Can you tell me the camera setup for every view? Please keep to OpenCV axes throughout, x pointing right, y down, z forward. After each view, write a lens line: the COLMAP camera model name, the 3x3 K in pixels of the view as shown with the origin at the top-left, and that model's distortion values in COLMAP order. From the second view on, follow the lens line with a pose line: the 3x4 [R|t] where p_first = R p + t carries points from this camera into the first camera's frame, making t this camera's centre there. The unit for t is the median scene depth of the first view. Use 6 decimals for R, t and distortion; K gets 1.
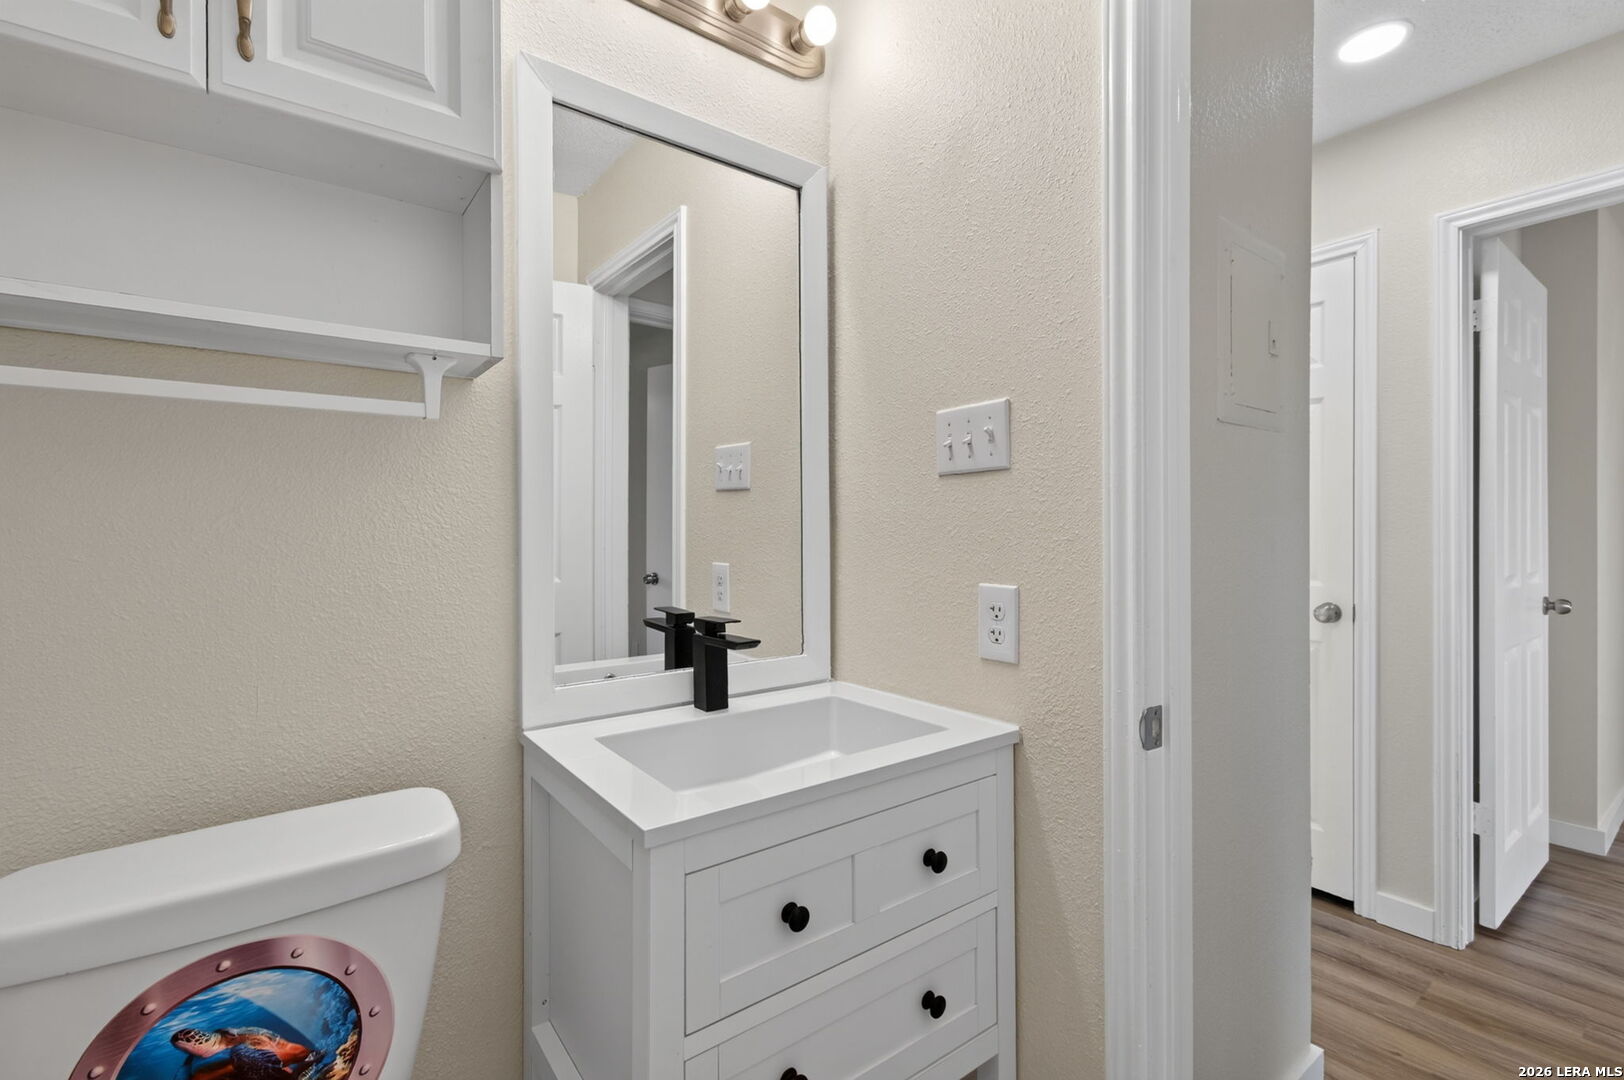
lens RADIAL K [[730.1, 0, 816.3], [0, 730.1, 531.2], [0, 0, 1]] dist [-0.004294, 0.006056]
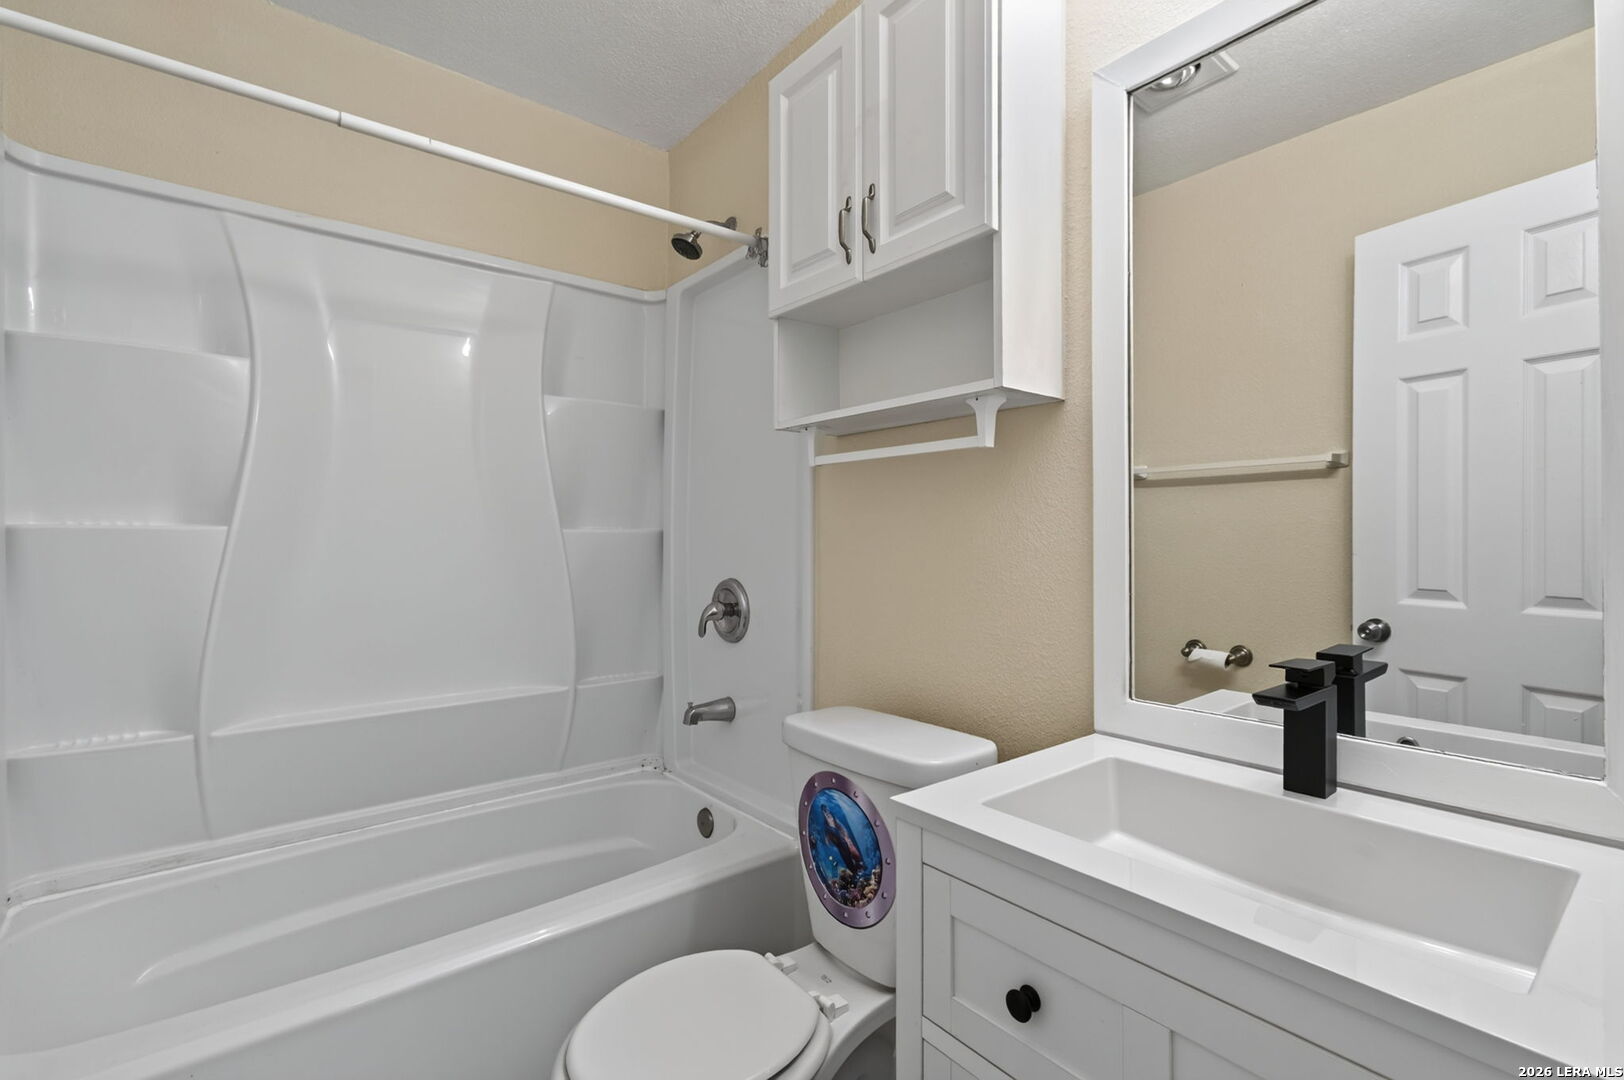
lens RADIAL K [[730.1, 0, 816.7], [0, 730.1, 543.3], [0, 0, 1]] dist [-0.004294, 0.006056]
pose [[0.026112, 0.007507, -0.999631, 0.898146], [0.002323, 0.999969, 0.007570, -0.000424], [0.999656, -0.002520, 0.026094, 0.846025]]
